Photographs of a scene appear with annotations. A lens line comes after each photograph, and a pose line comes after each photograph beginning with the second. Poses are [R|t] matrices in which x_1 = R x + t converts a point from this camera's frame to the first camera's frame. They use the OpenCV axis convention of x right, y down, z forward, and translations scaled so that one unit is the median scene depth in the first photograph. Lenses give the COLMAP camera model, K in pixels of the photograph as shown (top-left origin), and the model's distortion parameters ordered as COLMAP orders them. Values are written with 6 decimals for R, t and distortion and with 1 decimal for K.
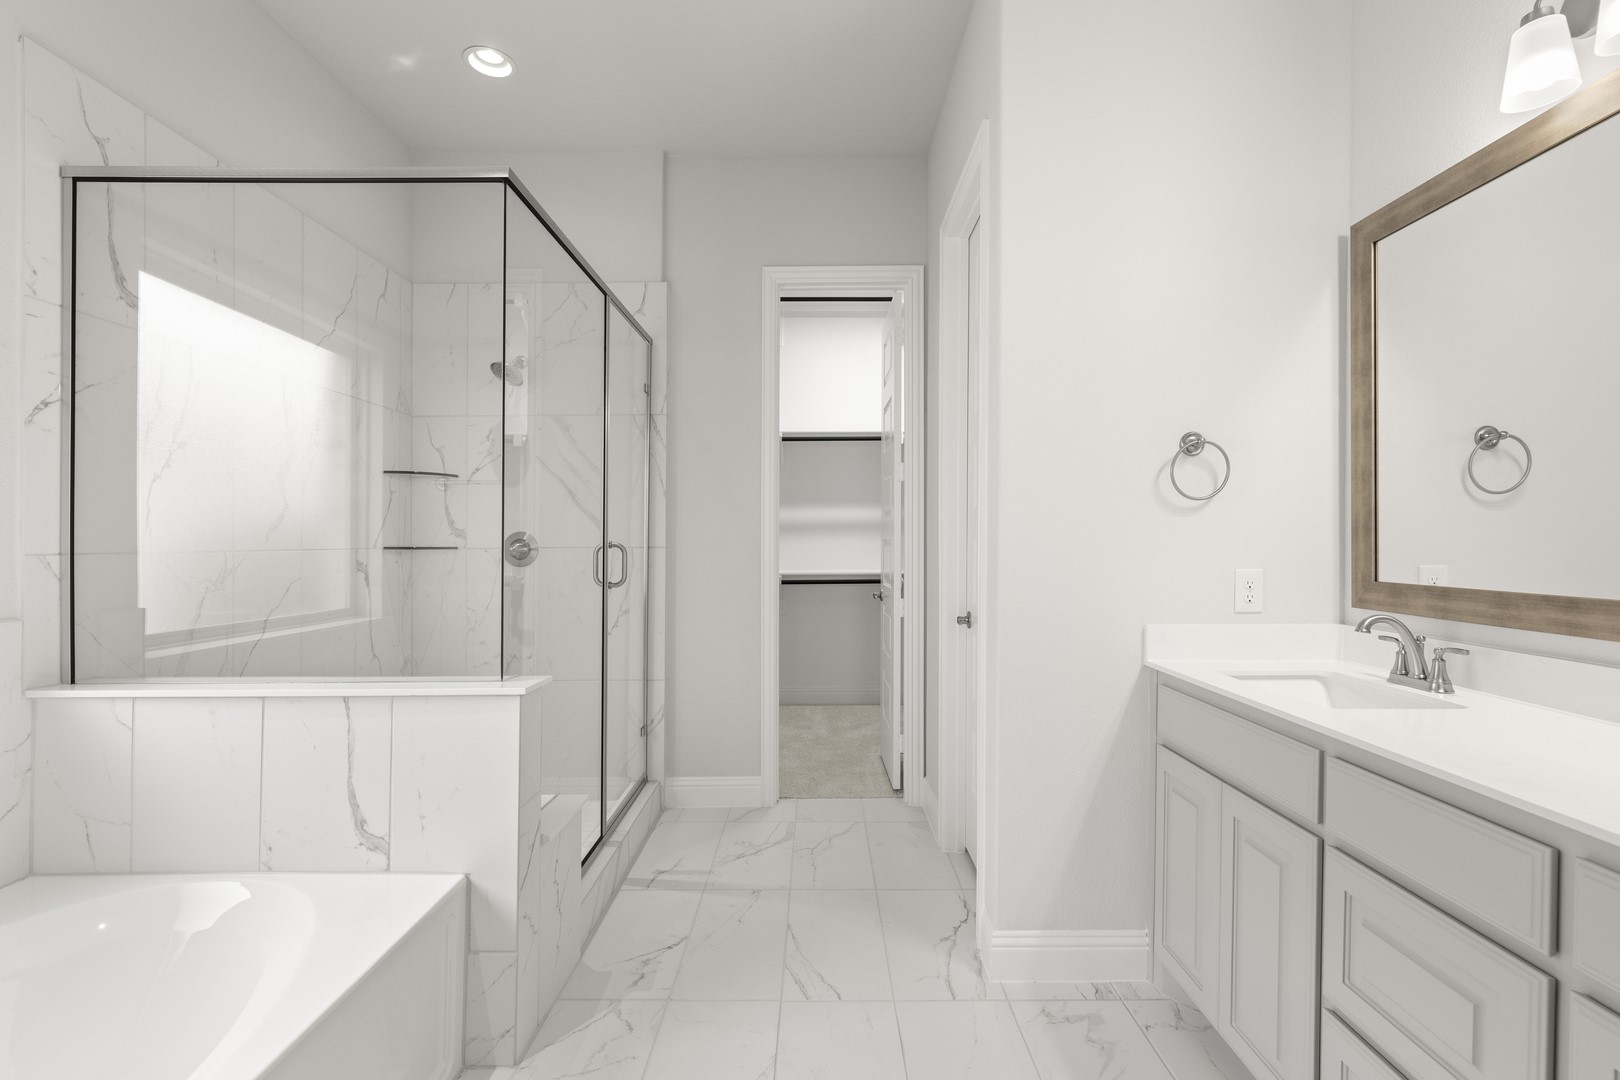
lens RADIAL K [[715.6, 0, 817.0], [0, 715.6, 553.1], [0, 0, 1]] dist [-0.000027, 0.000590]
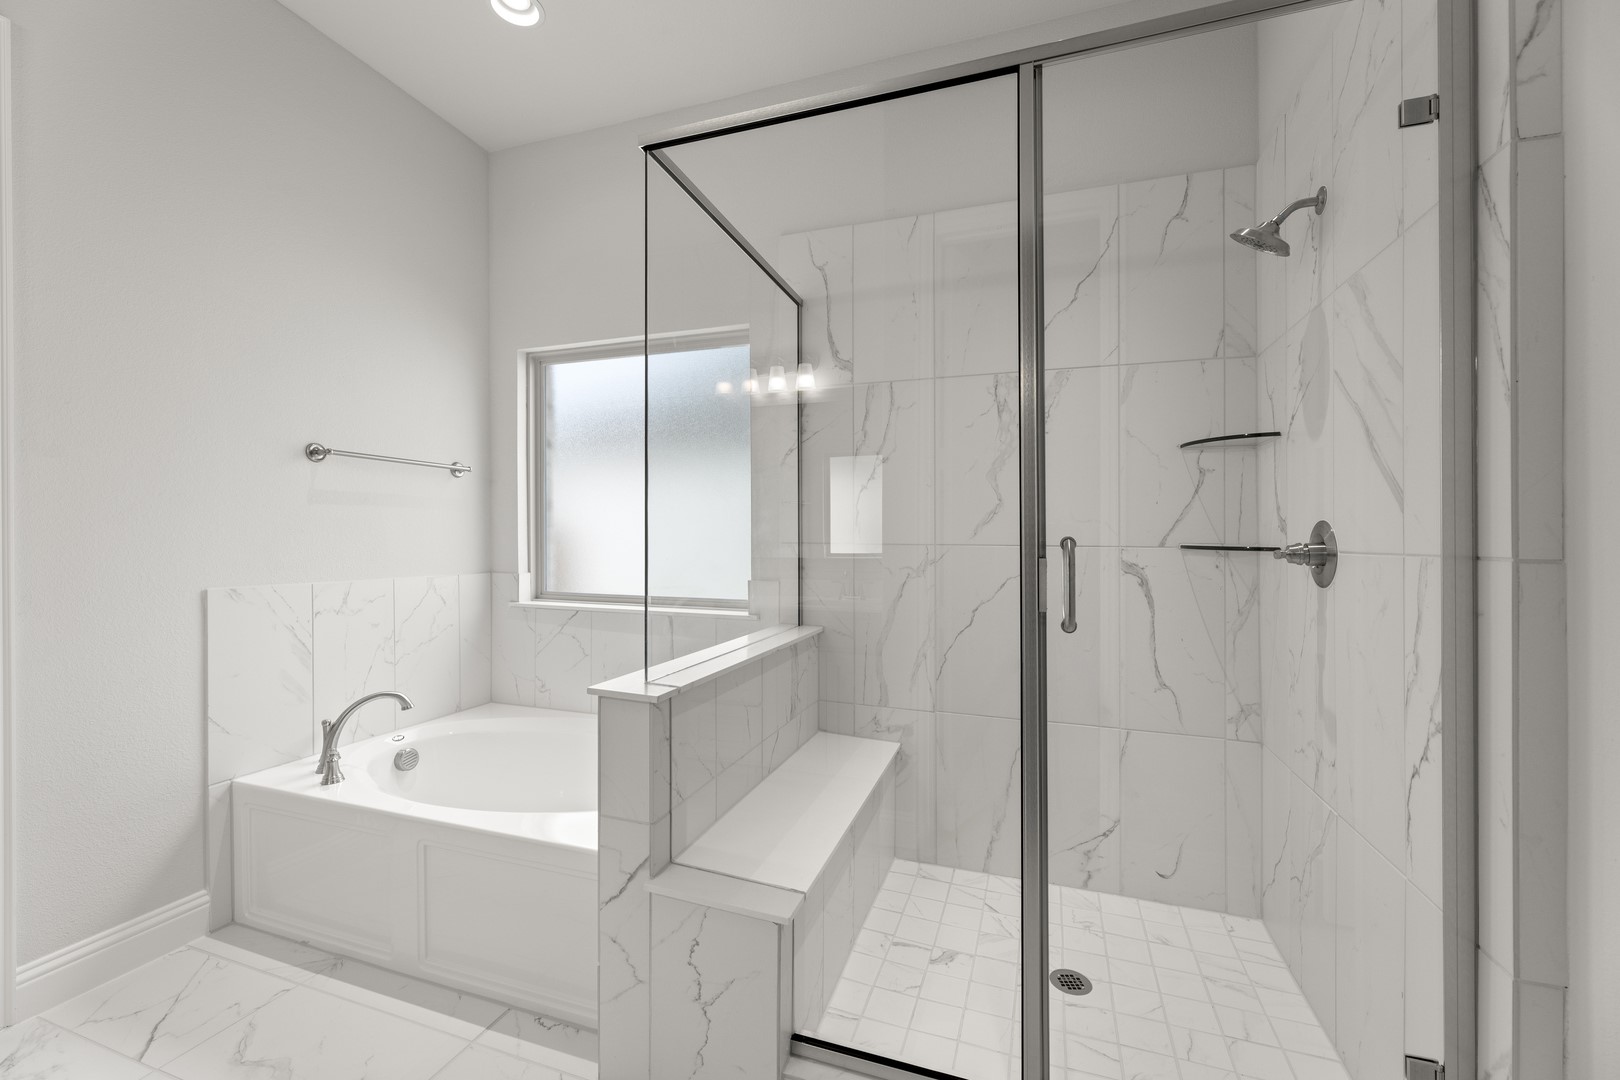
lens RADIAL K [[647.9, 0, 806.7], [0, 647.9, 538.7], [0, 0, 1]] dist [-0.000009, -0.000705]
pose [[-0.324996, 0.001664, -0.945714, 0.169597], [-0.023609, 0.999673, 0.009872, -0.013069], [0.945421, 0.025536, -0.324851, 0.836798]]
